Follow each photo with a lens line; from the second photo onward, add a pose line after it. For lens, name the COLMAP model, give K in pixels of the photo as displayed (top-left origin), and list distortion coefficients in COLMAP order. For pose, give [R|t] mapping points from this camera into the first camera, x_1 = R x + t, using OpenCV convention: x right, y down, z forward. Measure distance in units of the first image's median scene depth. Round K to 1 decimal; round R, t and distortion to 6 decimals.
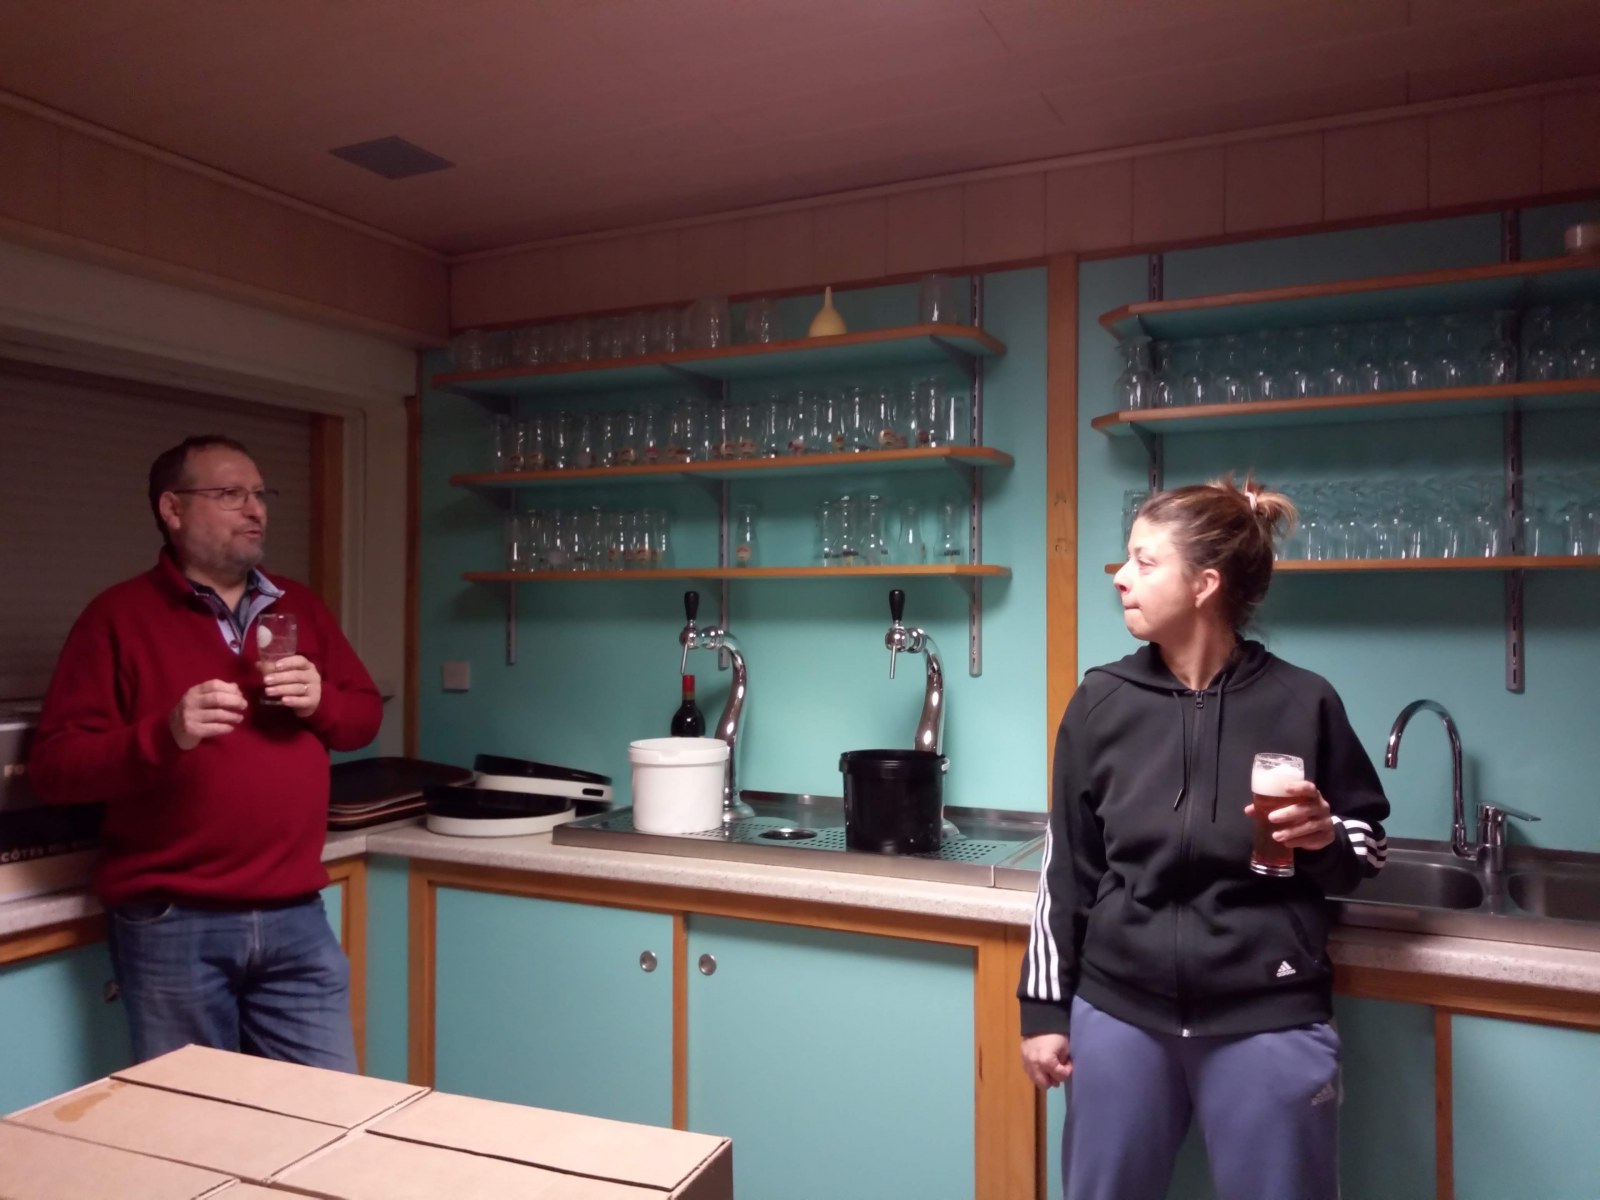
lens RADIAL K [[1255.4, 0, 798.1], [0, 1255.4, 587.2], [0, 0, 1]] dist [0.037659, -0.062584]
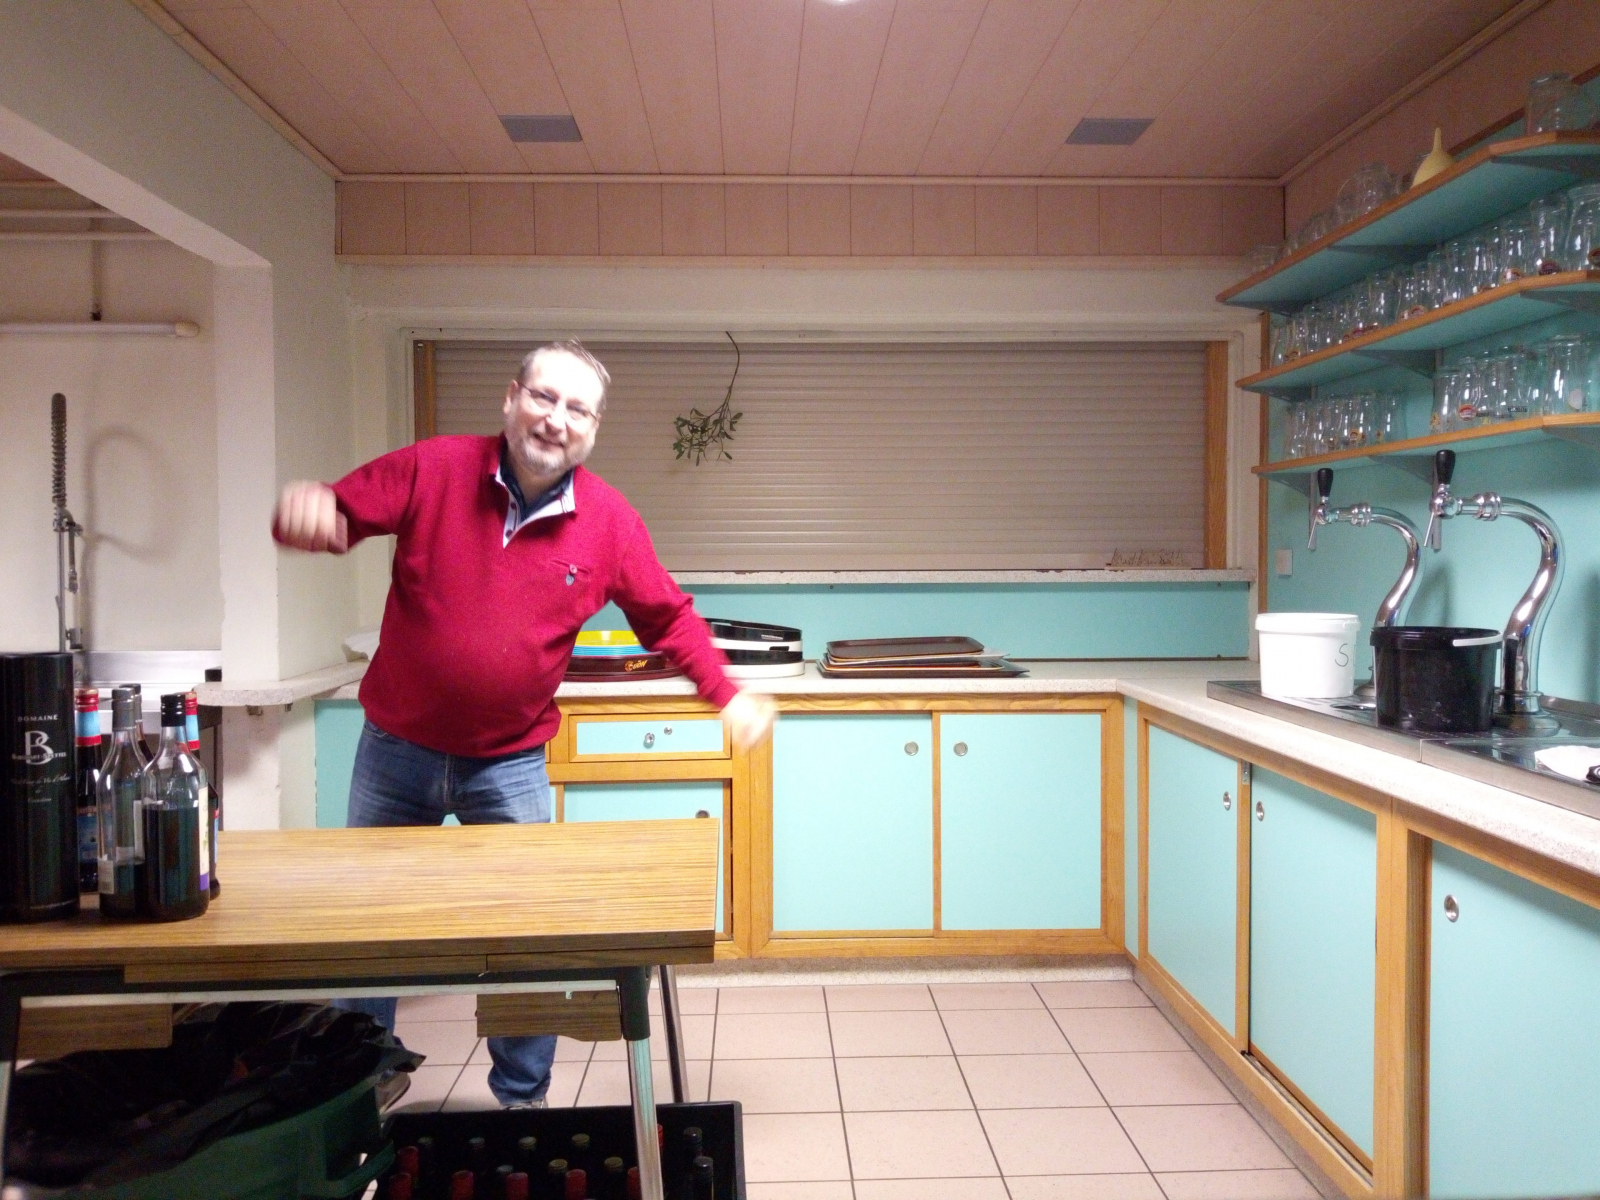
lens RADIAL K [[1255.4, 0, 795.2], [0, 1255.4, 597.6], [0, 0, 1]] dist [0.037659, -0.062584]
pose [[0.464941, 0.028235, -0.884892, 0.753753], [0.020747, 0.998869, 0.042773, 0.066859], [0.885099, -0.038246, 0.463829, 0.165687]]
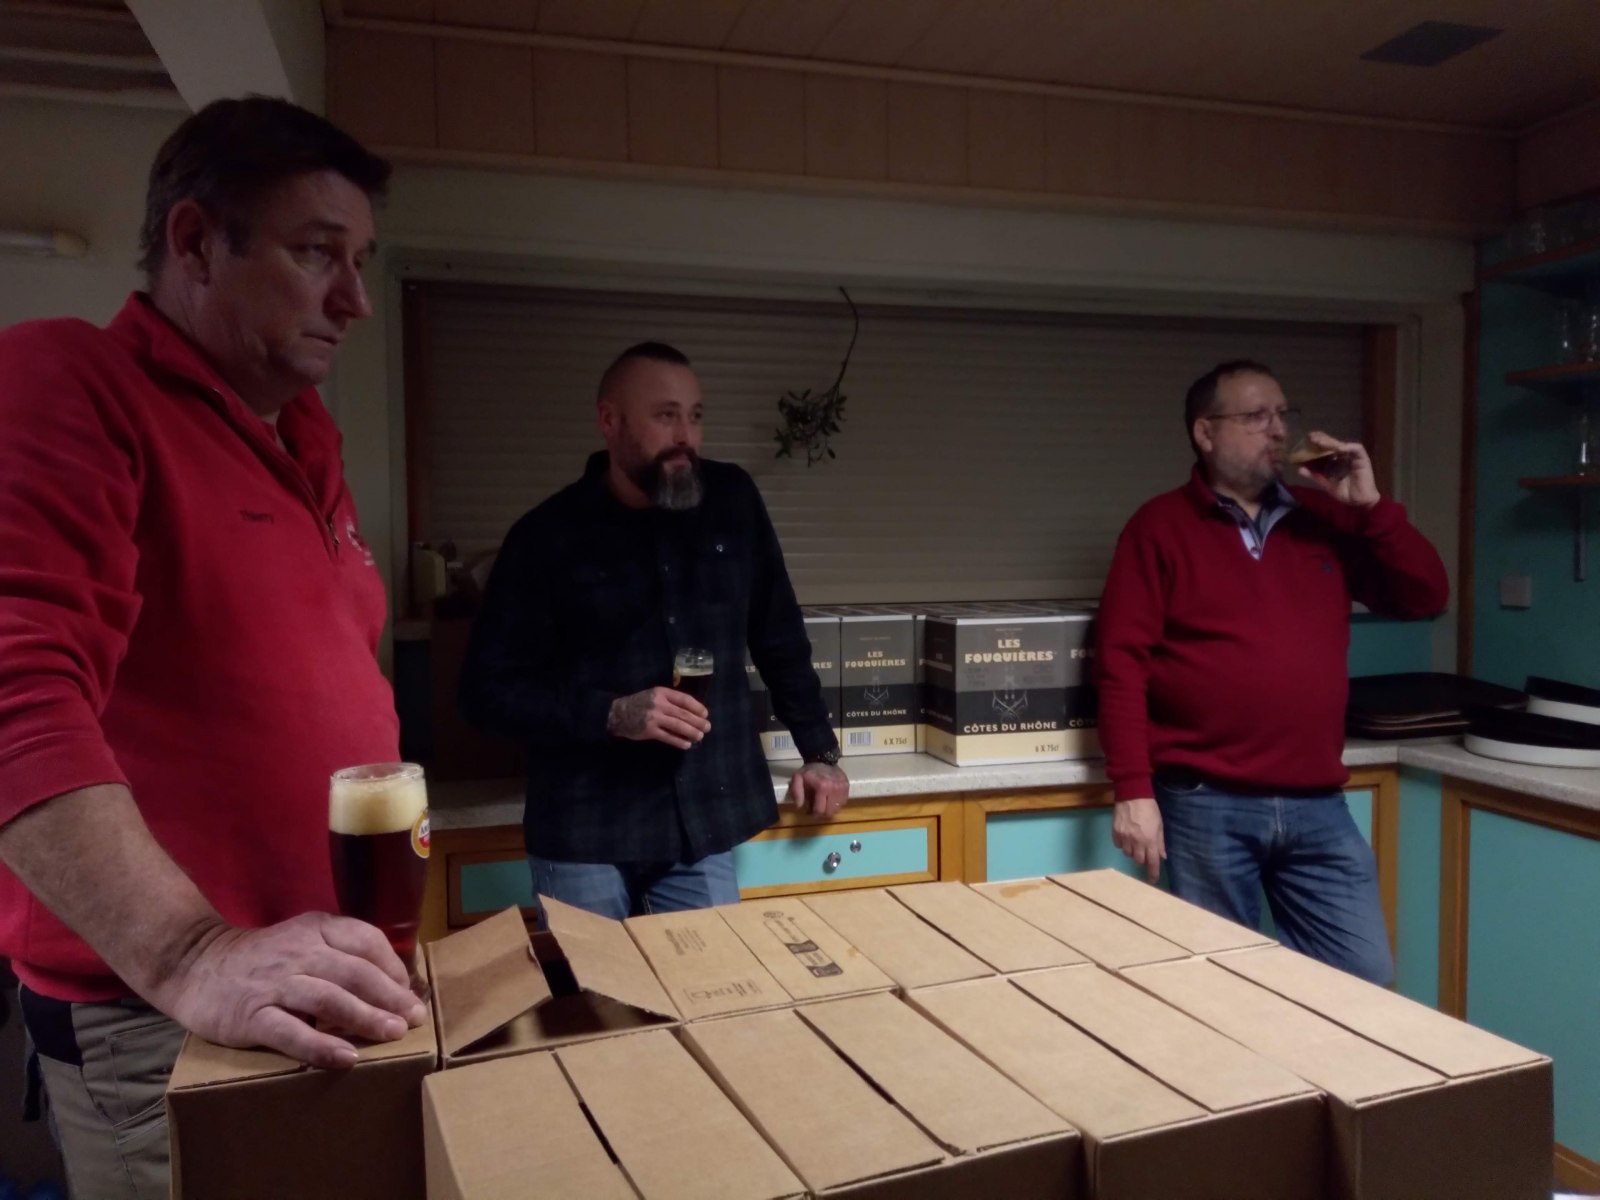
lens RADIAL K [[1255.4, 0, 795.0], [0, 1255.4, 595.7], [0, 0, 1]] dist [0.037659, -0.062584]
pose [[0.664785, 0.033789, -0.746270, 0.091358], [0.021551, 0.997693, 0.064372, 0.003414], [0.746723, -0.058876, 0.662524, -0.014941]]
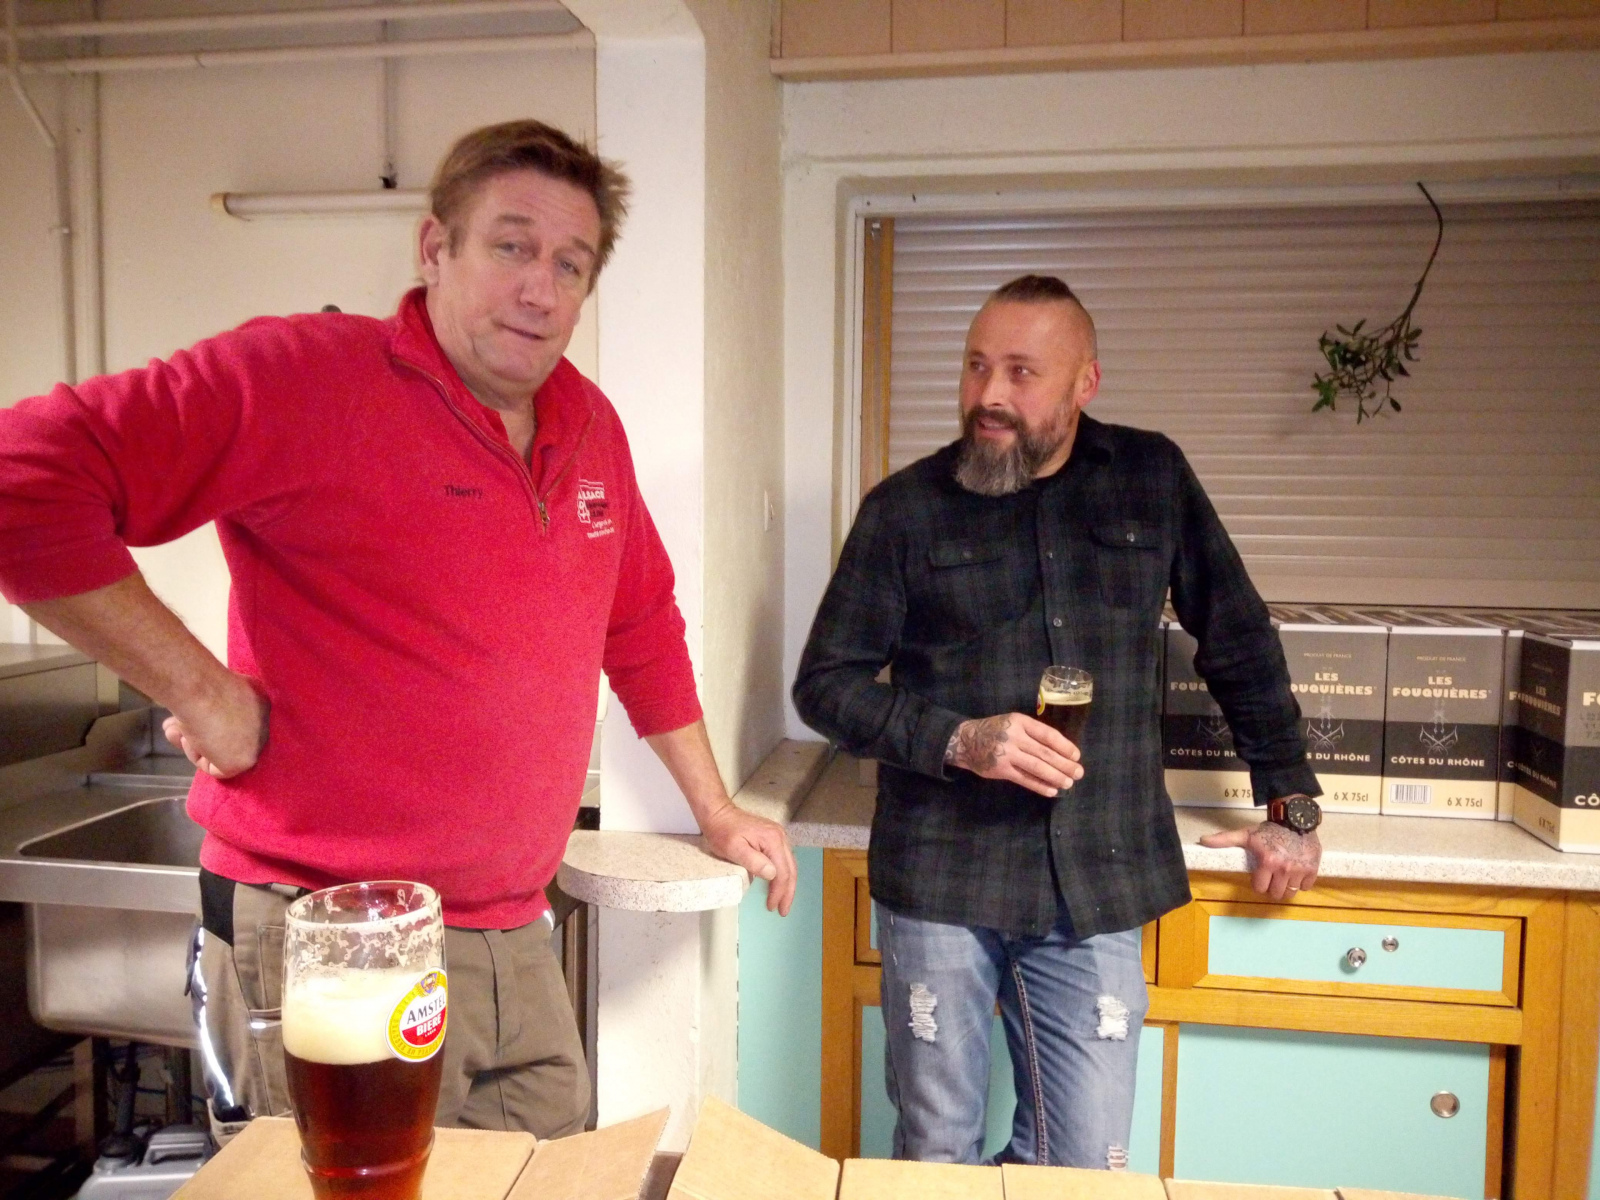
lens RADIAL K [[1255.4, 0, 780.2], [0, 1255.4, 587.0], [0, 0, 1]] dist [0.037659, -0.062584]
pose [[0.278142, 0.075308, -0.957583, -0.039932], [0.006754, 0.996744, 0.080349, -0.000336], [0.960516, -0.028816, 0.276728, 0.149221]]
